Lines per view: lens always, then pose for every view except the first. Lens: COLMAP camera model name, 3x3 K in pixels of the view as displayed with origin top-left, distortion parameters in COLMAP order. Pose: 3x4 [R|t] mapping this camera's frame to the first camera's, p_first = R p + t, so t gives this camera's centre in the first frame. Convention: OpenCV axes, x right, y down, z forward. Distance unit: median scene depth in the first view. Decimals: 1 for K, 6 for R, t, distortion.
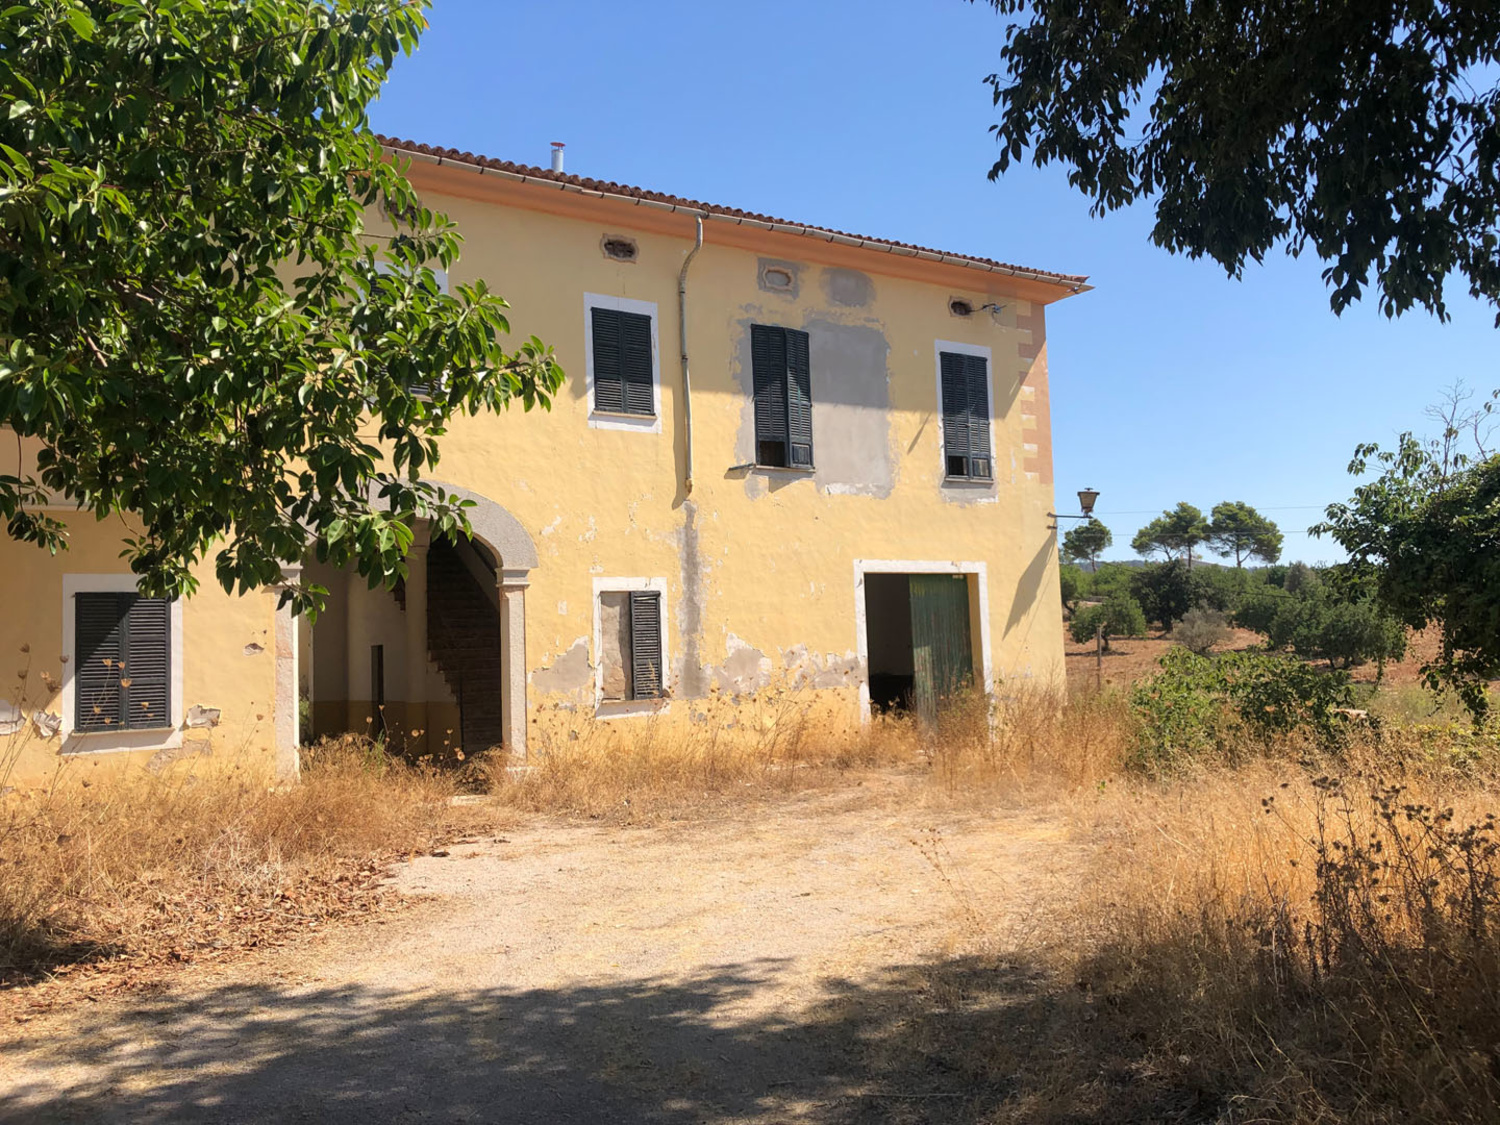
lens RADIAL K [[1232.9, 0, 748.1], [0, 1232.9, 559.9], [0, 0, 1]] dist [0.034536, -0.025990]
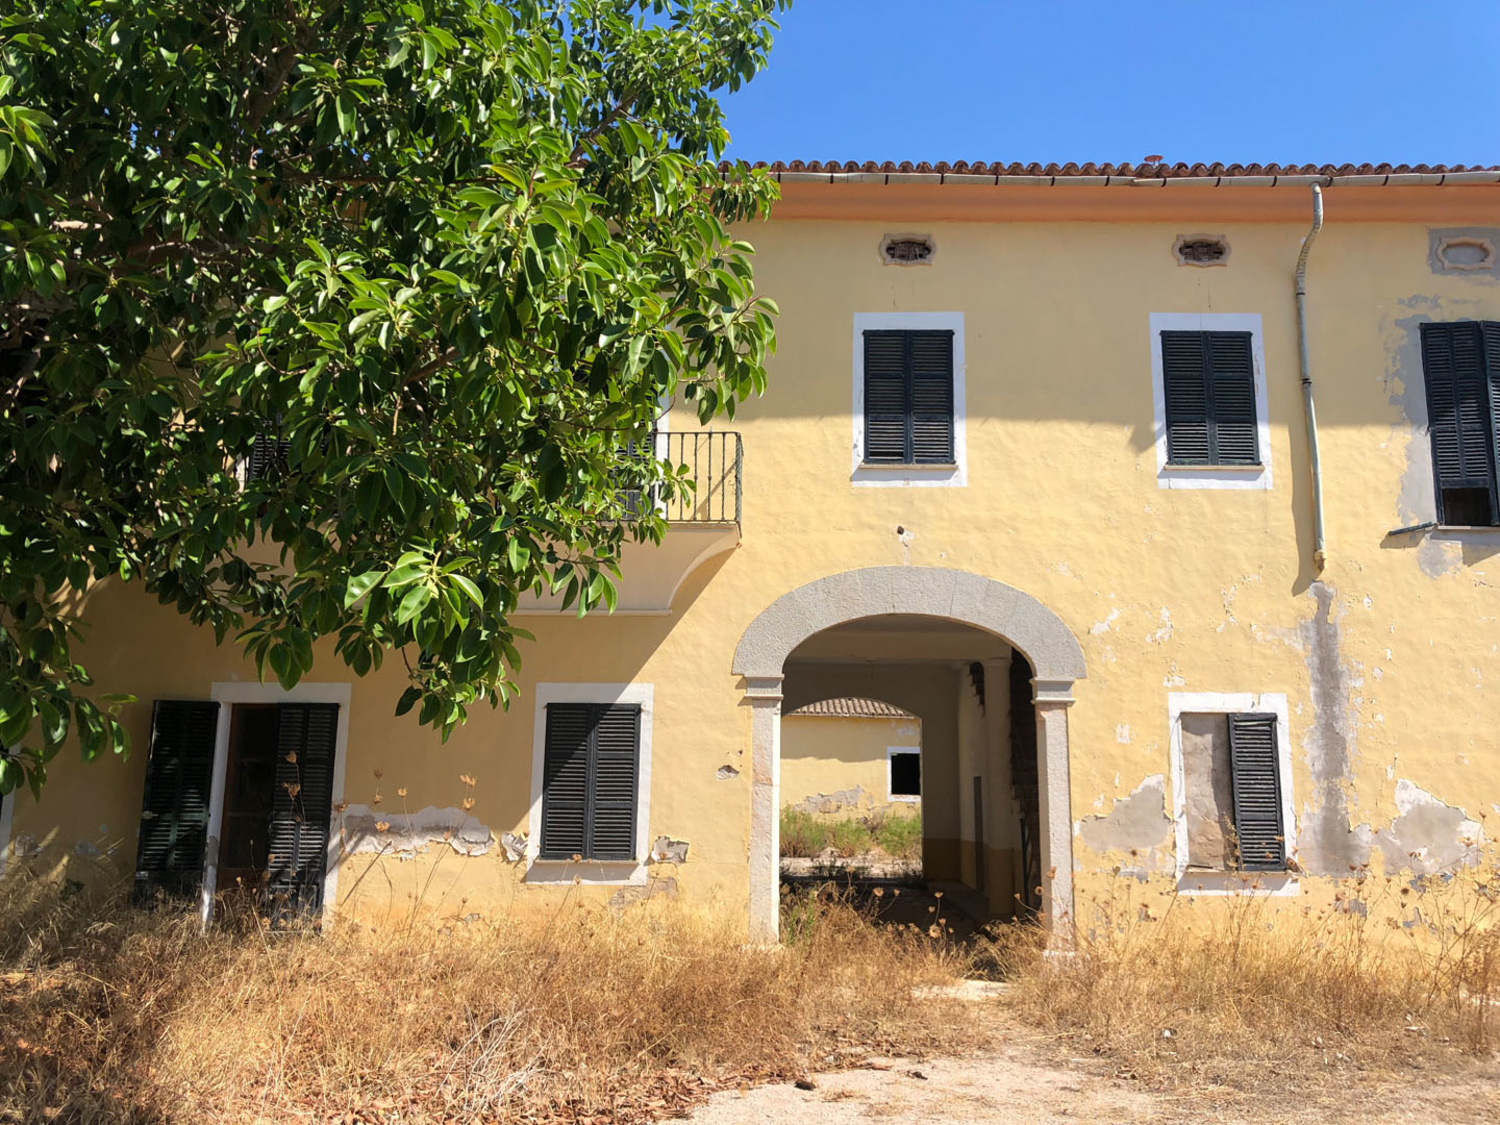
lens RADIAL K [[1232.9, 0, 755.5], [0, 1232.9, 564.0], [0, 0, 1]] dist [0.034536, -0.025990]
pose [[0.823059, -0.065192, -0.564202, 0.085641], [-0.001632, 0.993115, -0.117132, 0.024164], [0.567953, 0.097328, 0.817286, 0.260253]]
